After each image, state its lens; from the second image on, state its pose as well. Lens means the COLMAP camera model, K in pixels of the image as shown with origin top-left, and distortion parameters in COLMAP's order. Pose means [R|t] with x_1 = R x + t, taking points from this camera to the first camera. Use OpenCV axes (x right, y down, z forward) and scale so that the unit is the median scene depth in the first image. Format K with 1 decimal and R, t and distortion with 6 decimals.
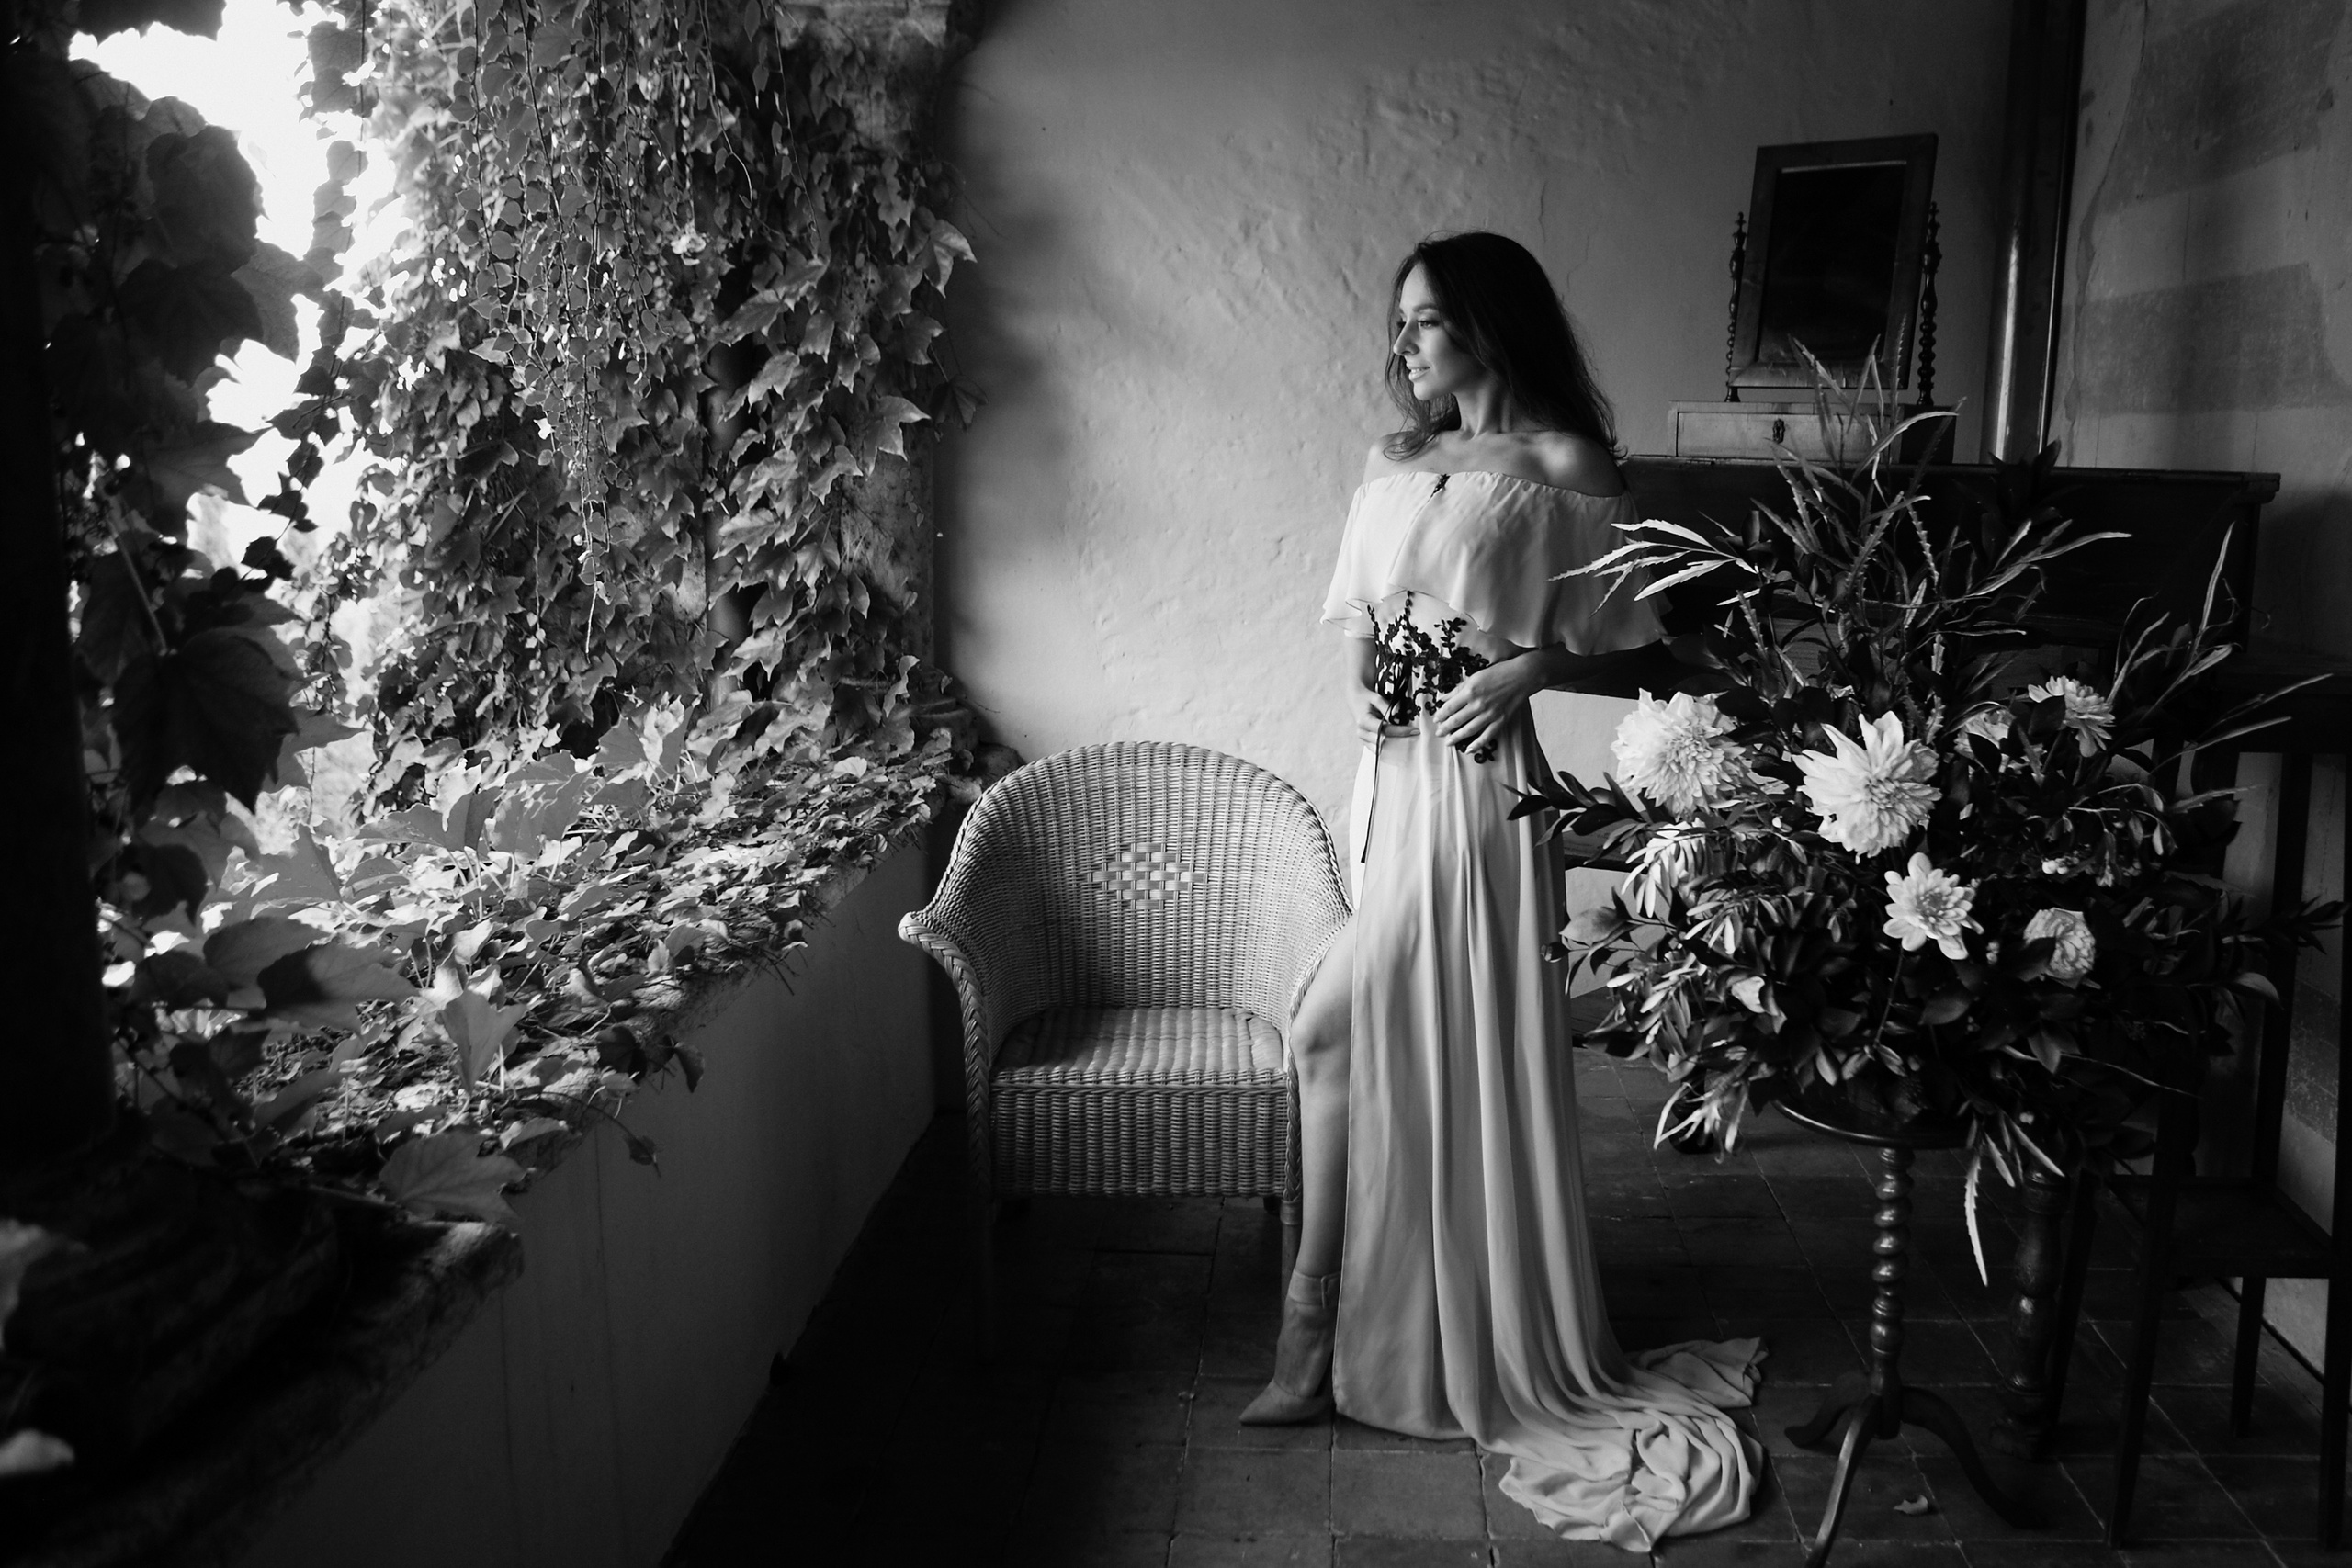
lens RADIAL K [[1828.2, 0, 1349.7], [0, 1828.2, 761.9], [0, 0, 1]] dist [-0.105799, 0.069077]
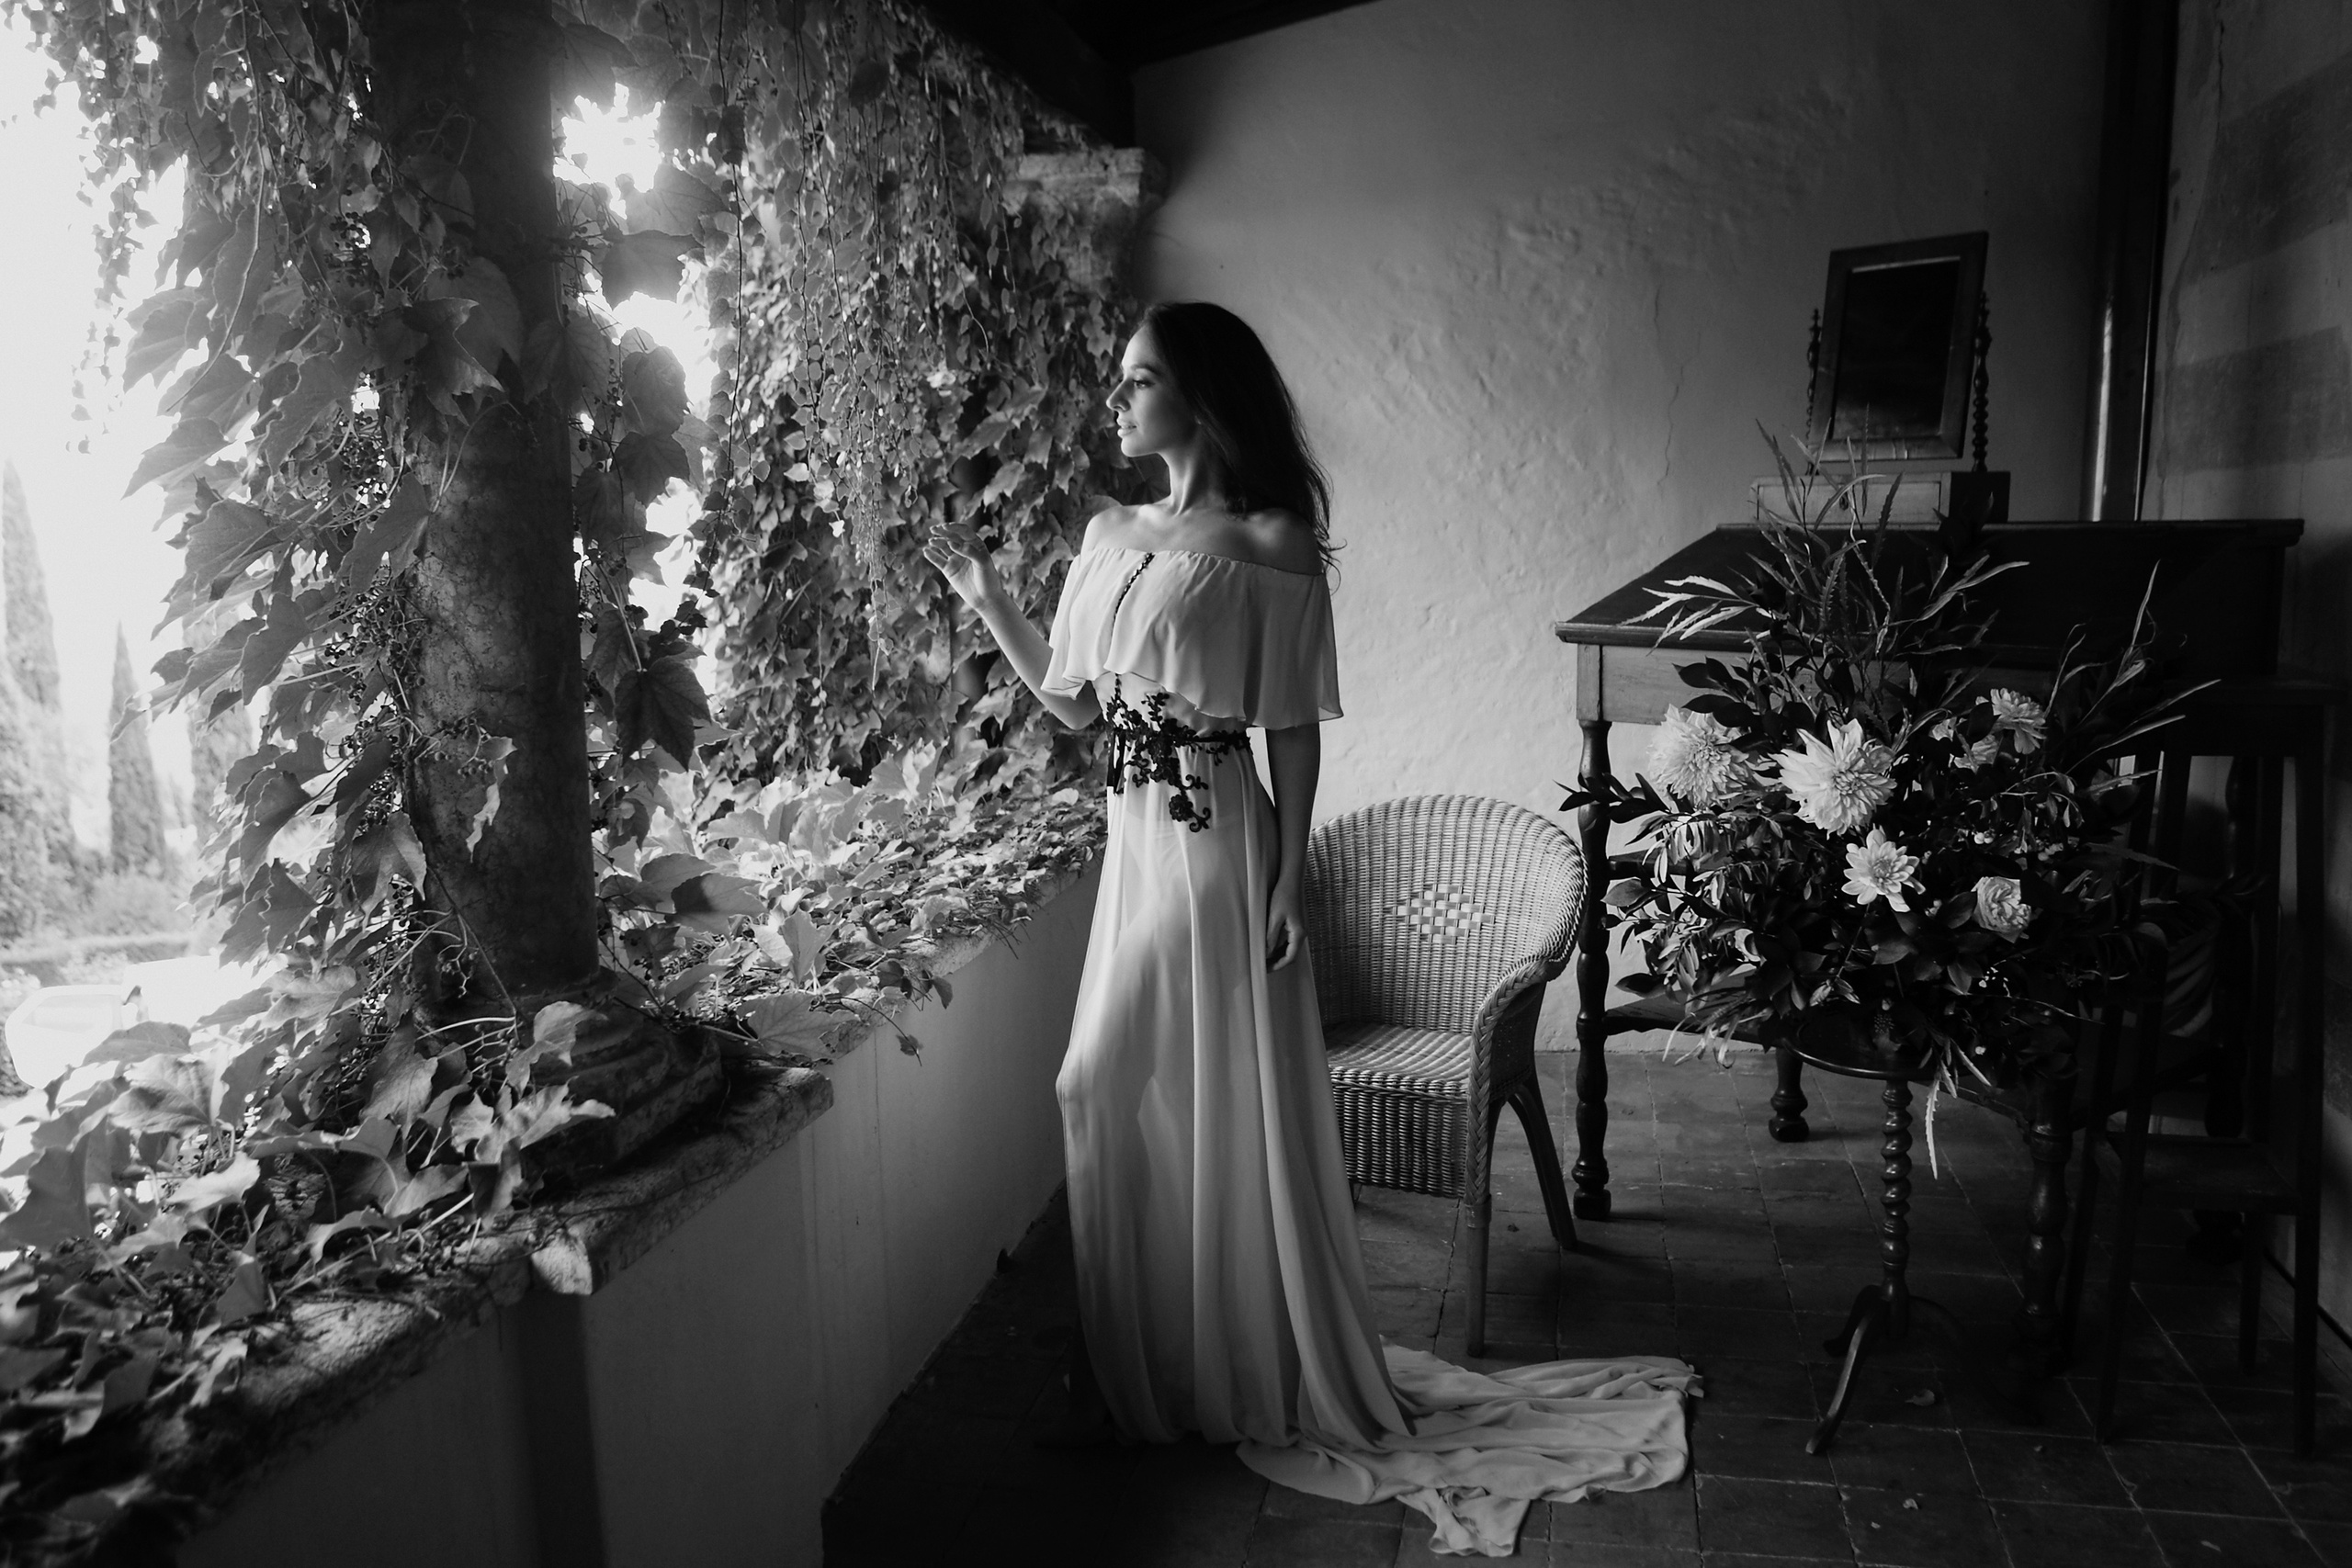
lens RADIAL K [[1828.2, 0, 1167.3], [0, 1828.2, 822.3], [0, 0, 1]] dist [-0.105799, 0.069077]
pose [[0.975928, -0.001703, -0.218086, 0.063280], [-0.001432, 0.999898, -0.014217, 0.037719], [0.218088, 0.014187, 0.975826, -0.195773]]
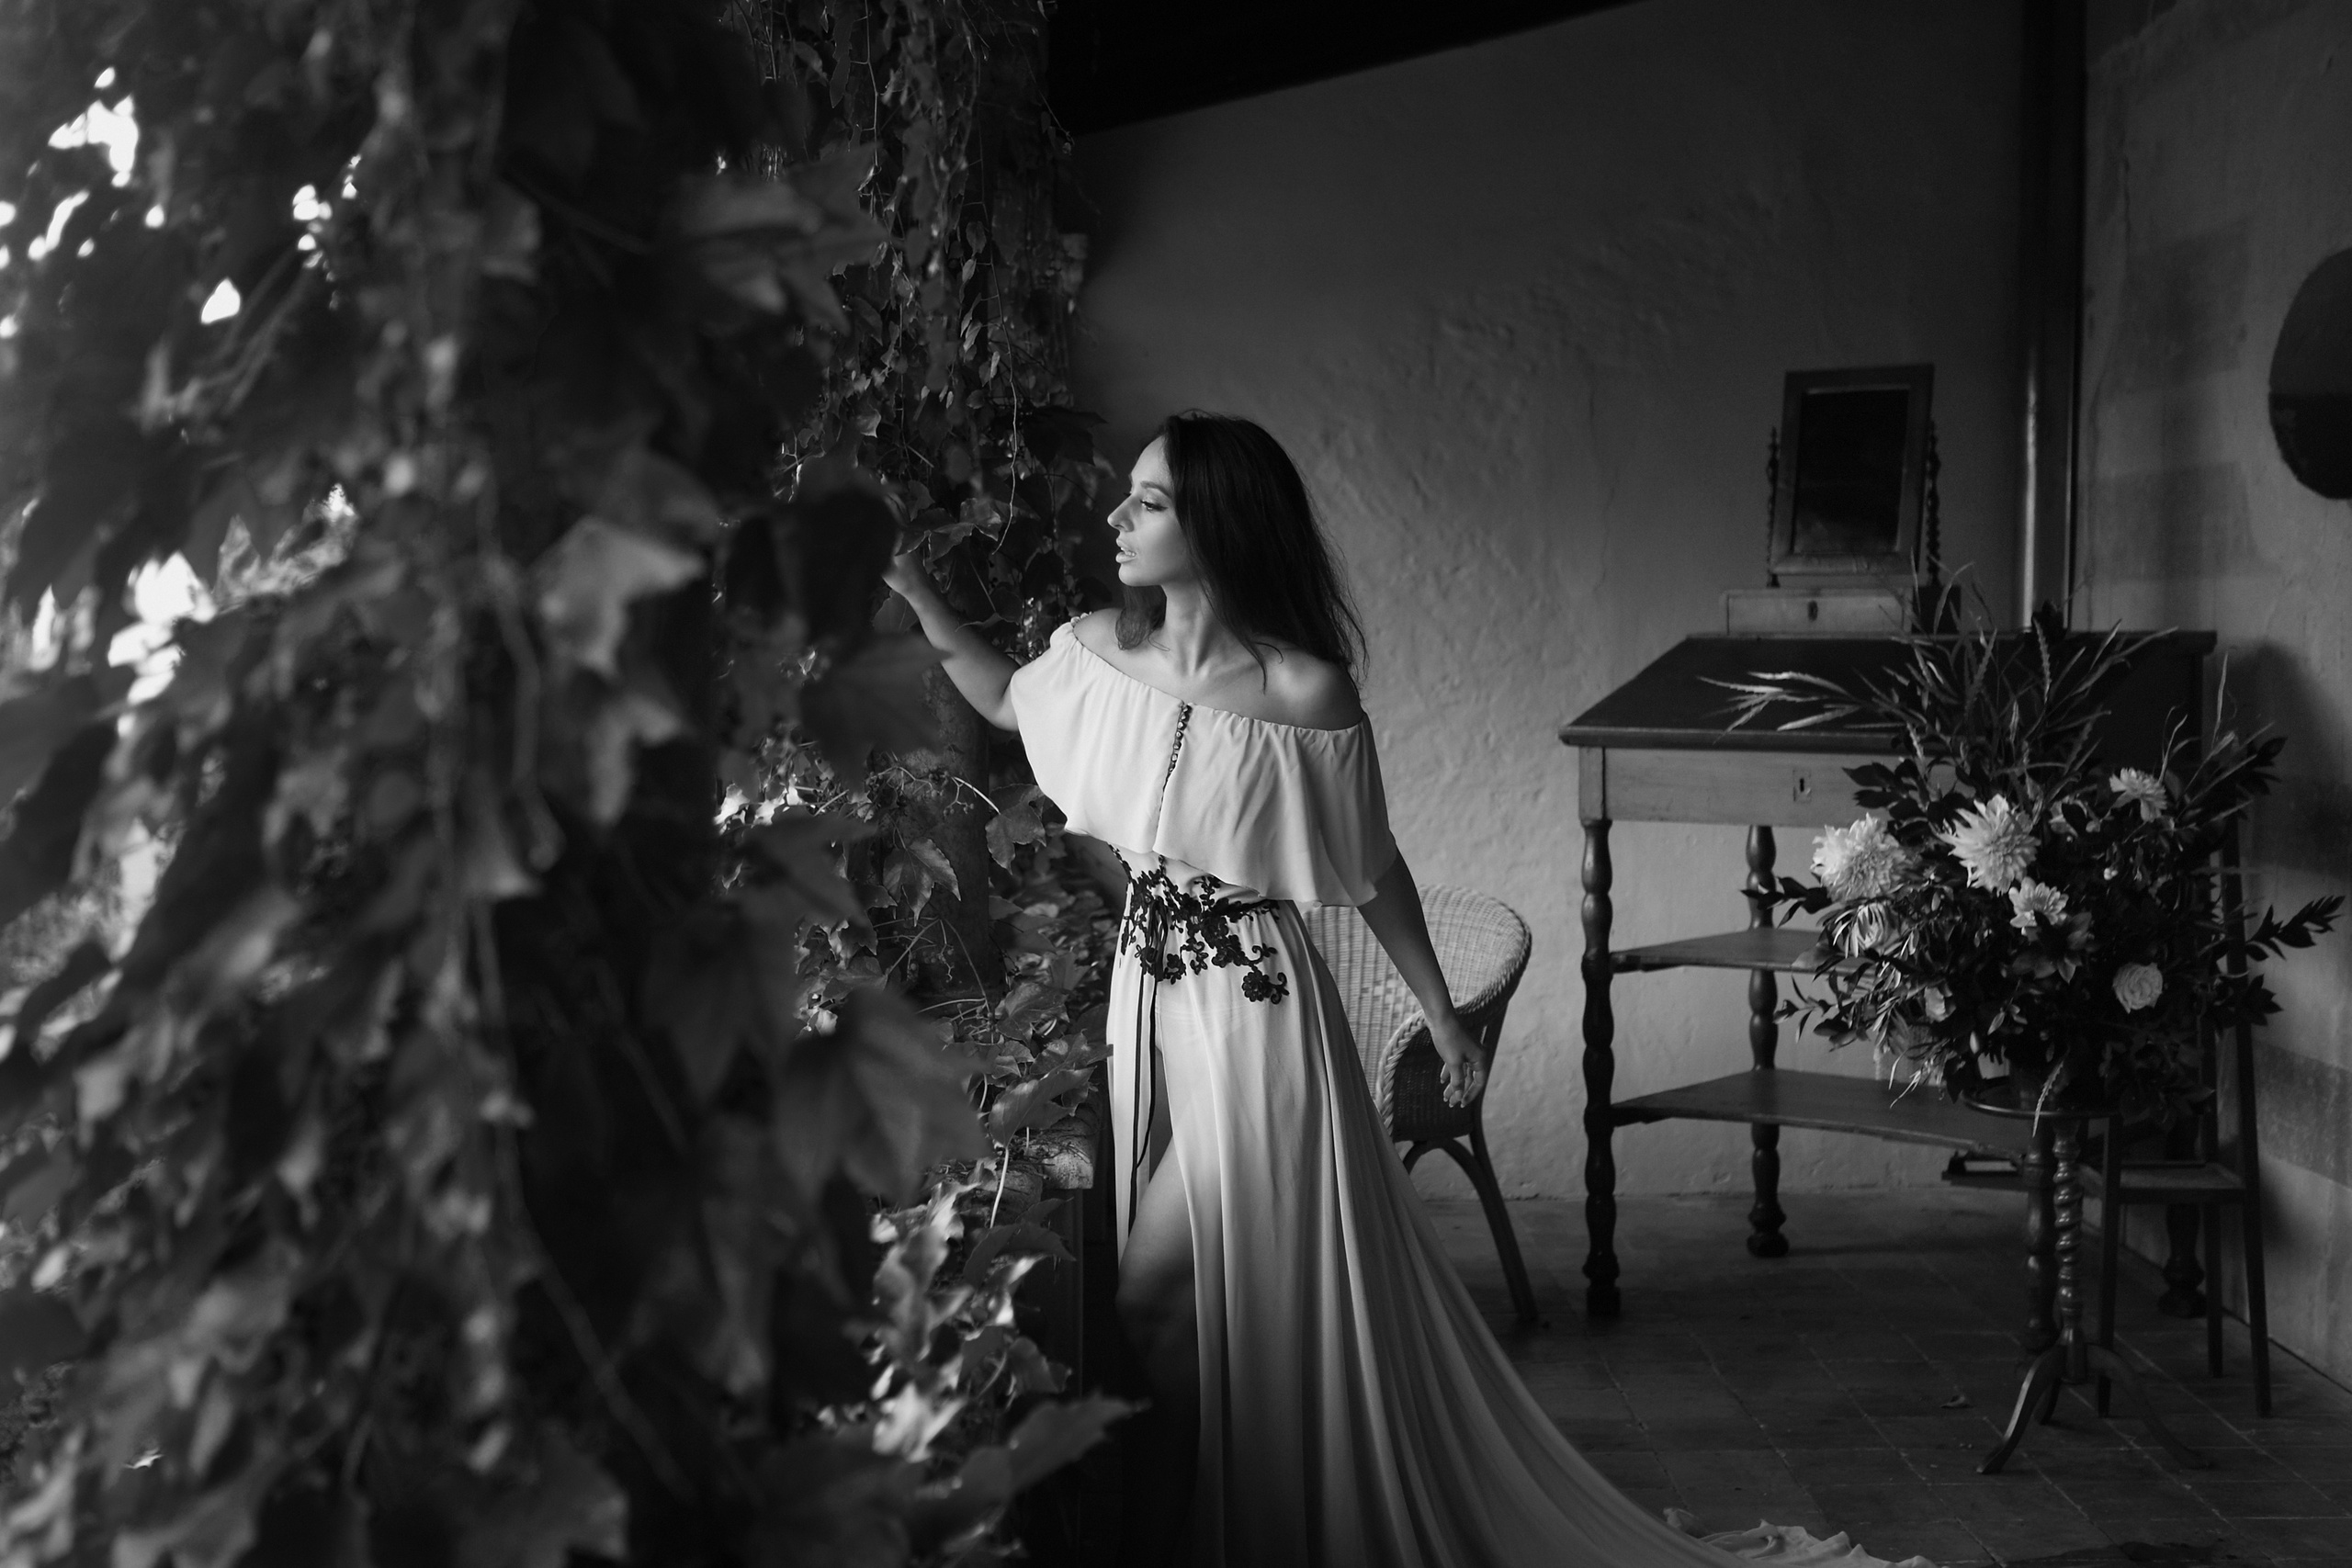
lens RADIAL K [[3122.3, 0, 1178.6], [0, 3122.3, 786.8], [0, 0, 1]] dist [-0.019613, 0.000000]
pose [[0.999576, -0.024775, 0.015298, -0.212762], [0.026423, 0.992528, -0.119121, 0.164800], [-0.012232, 0.119475, 0.992762, -1.008954]]
